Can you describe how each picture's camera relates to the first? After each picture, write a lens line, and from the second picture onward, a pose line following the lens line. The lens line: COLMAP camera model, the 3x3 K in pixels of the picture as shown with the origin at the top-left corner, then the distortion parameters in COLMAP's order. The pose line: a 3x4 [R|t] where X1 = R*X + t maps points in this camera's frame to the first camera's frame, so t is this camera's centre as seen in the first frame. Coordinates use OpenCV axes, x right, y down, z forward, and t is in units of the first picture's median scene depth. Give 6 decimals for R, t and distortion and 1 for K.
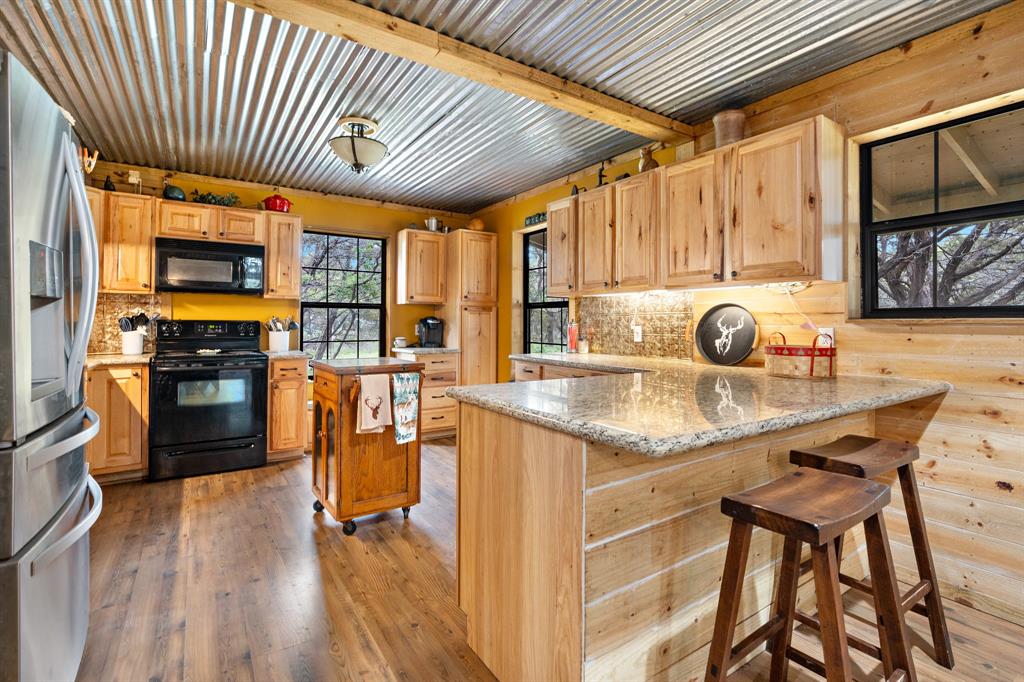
lens RADIAL K [[459.3, 0, 497.6], [0, 459.3, 320.4], [0, 0, 1]] dist [-0.000946, 0.000002]
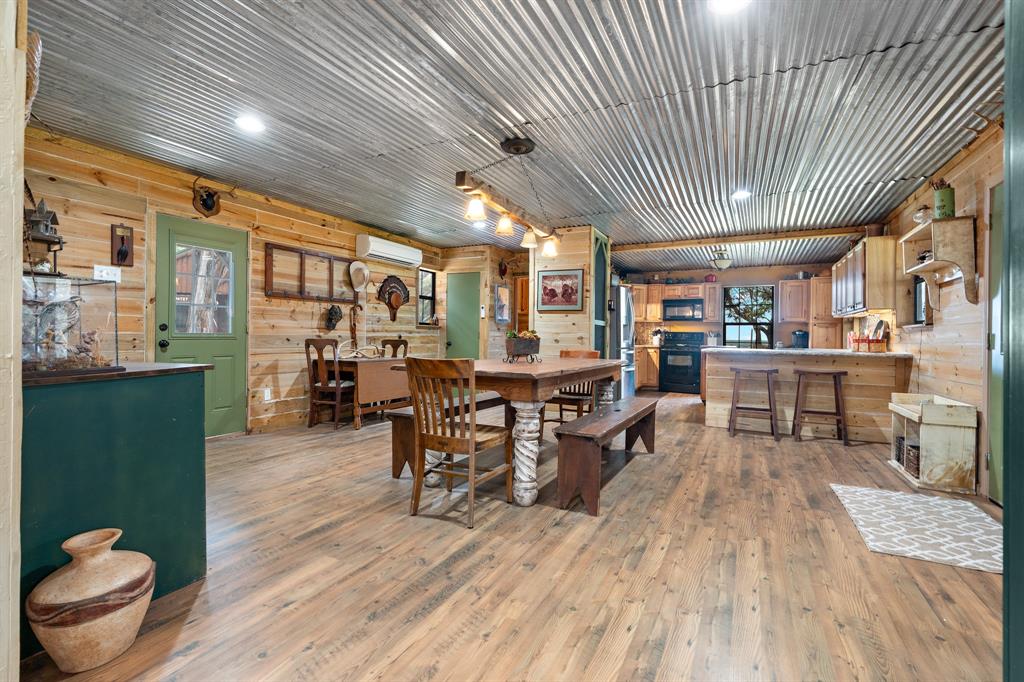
lens RADIAL K [[459.3, 0, 511.6], [0, 459.3, 337.8], [0, 0, 1]] dist [-0.000946, 0.000002]
pose [[0.506478, 0.006776, -0.862226, 0.973271], [-0.004959, 0.999975, 0.004945, 0.023016], [0.862238, 0.001771, 0.506500, -0.963298]]
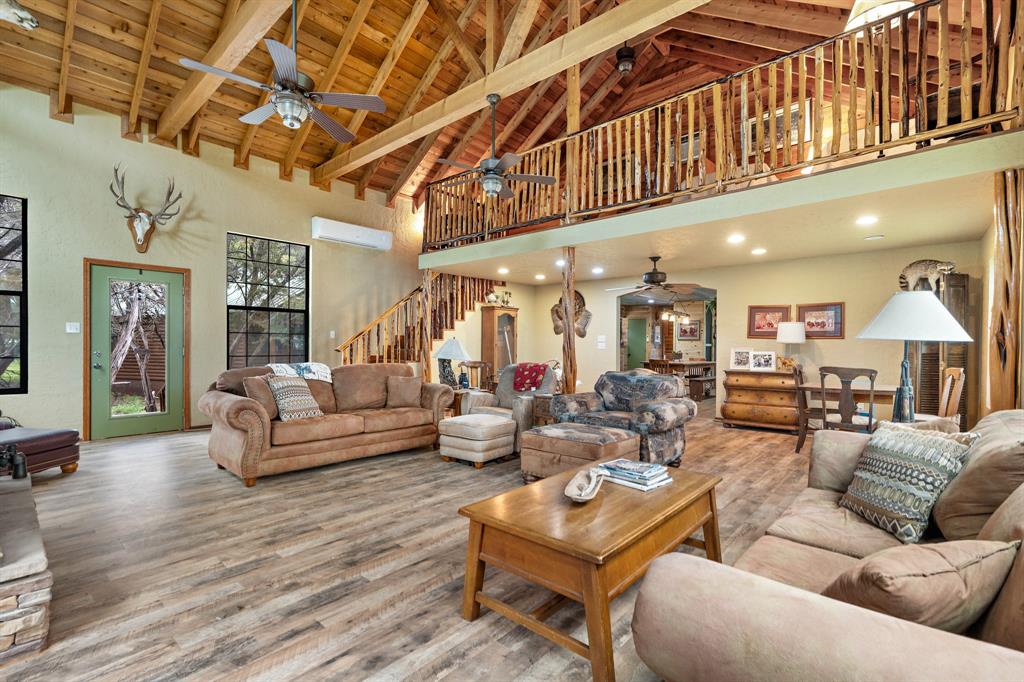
lens RADIAL K [[459.3, 0, 513.7], [0, 459.3, 343.9], [0, 0, 1]] dist [-0.000946, 0.000002]
pose [[0.272482, -0.004372, -0.962151, 3.528513], [-0.000864, 0.999988, -0.004789, -0.032642], [0.962161, 0.002136, 0.272475, -2.879318]]
